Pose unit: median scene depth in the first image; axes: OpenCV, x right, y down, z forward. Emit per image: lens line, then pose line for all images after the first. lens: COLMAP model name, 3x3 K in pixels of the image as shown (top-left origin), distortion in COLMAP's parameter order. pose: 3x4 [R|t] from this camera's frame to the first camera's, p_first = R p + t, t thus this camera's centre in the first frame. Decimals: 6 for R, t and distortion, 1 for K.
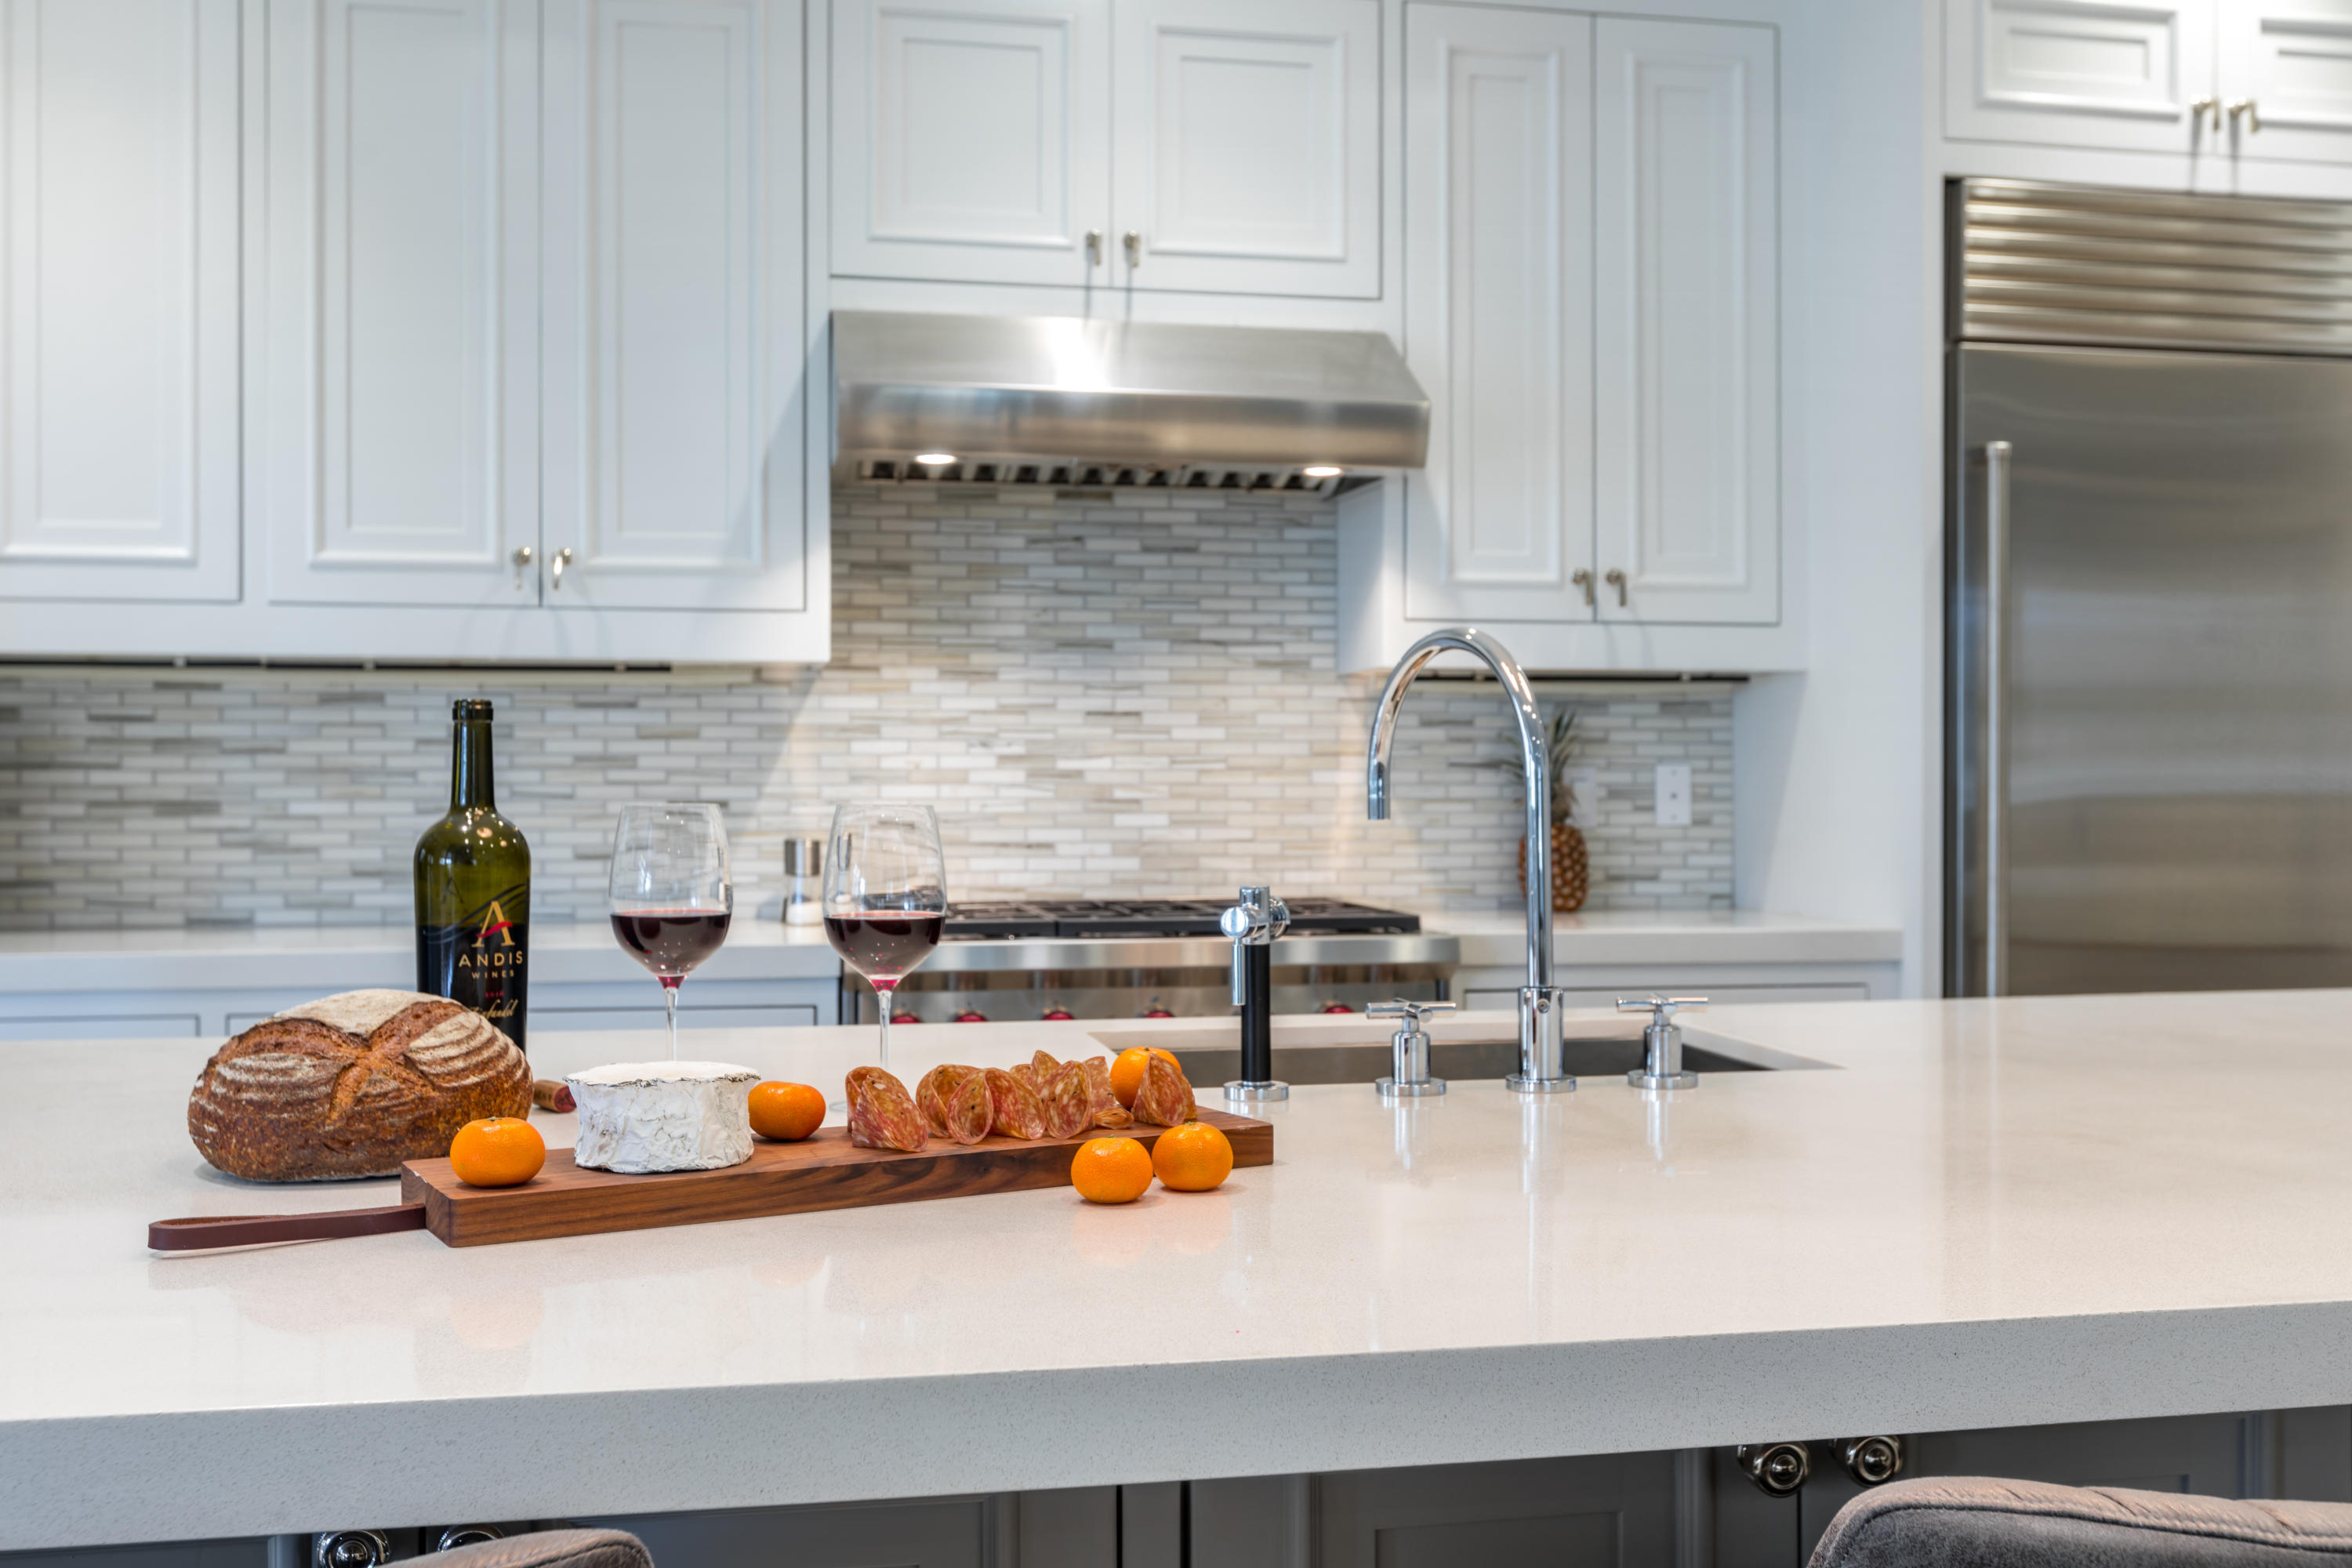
lens RADIAL K [[2294.4, 0, 1160.8], [0, 2294.4, 780.0], [0, 0, 1]] dist [-0.006801, 0.000000]
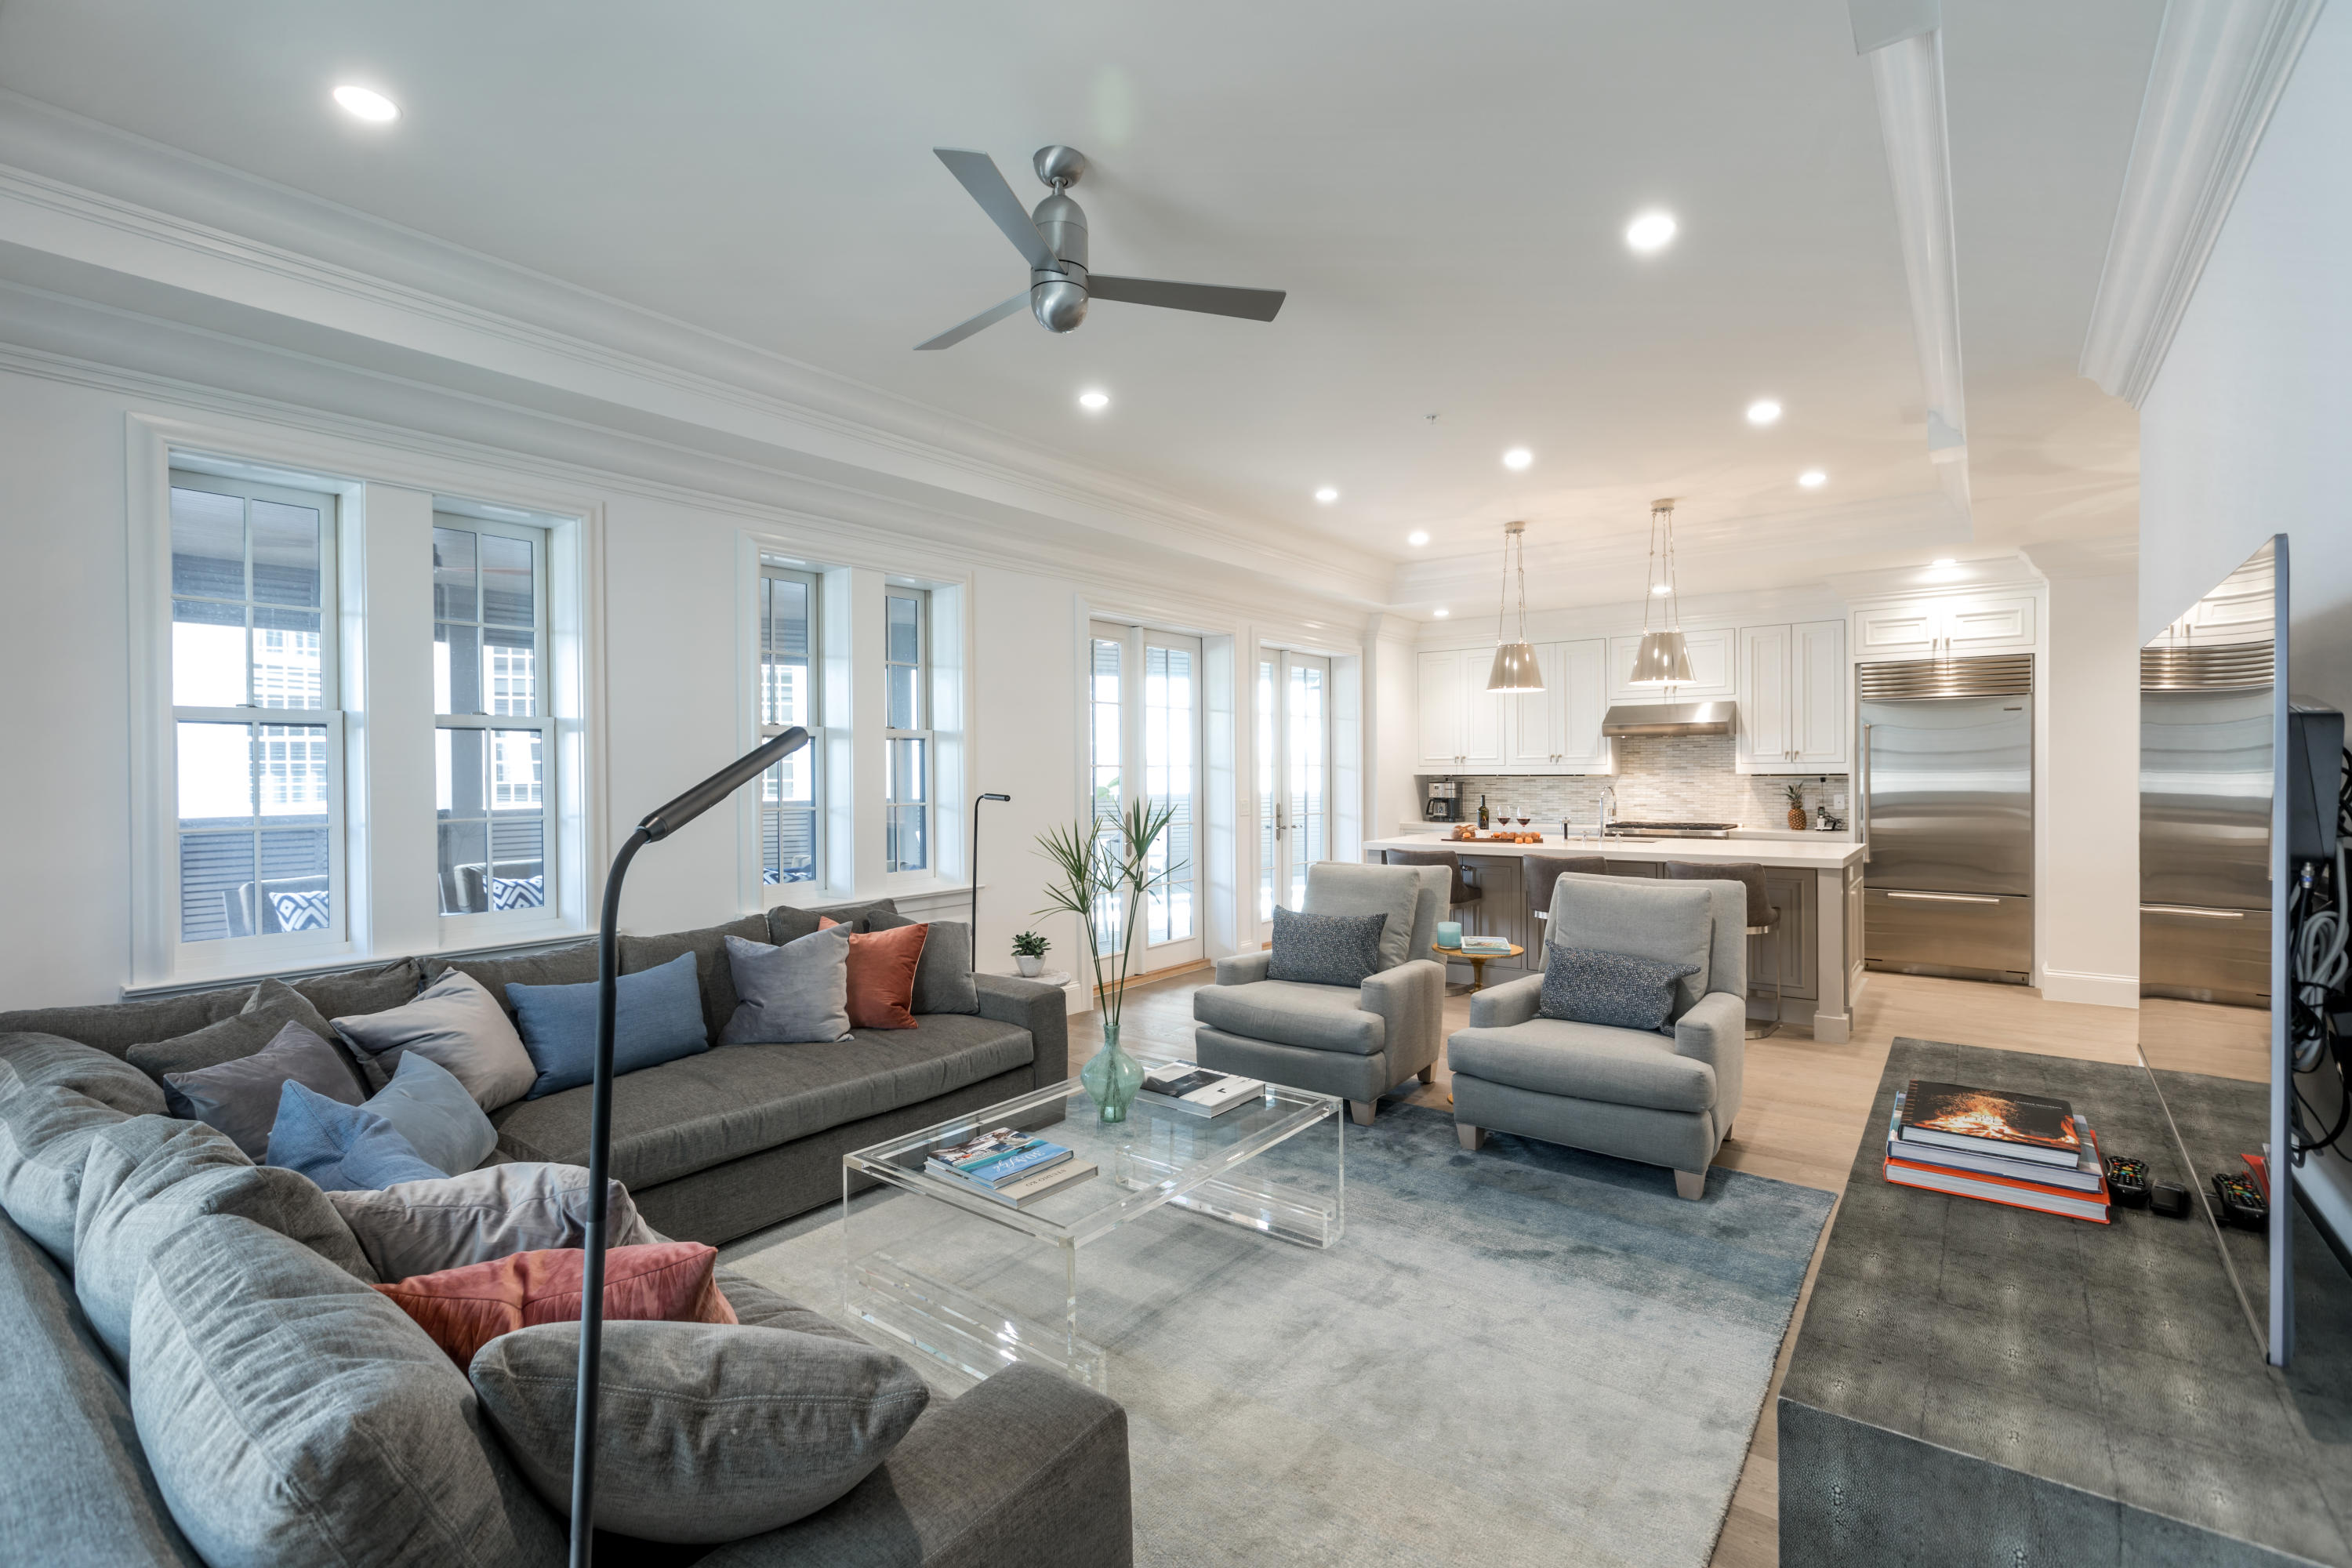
lens RADIAL K [[1060.3, 0, 1167.9], [0, 1060.3, 776.7], [0, 0, 1]] dist [0.000152, 0.000100]
pose [[0.664469, -0.001383, -0.747314, 0.895072], [0.006442, 0.999972, 0.003877, -0.056999], [0.747288, -0.007391, 0.664459, -1.218537]]
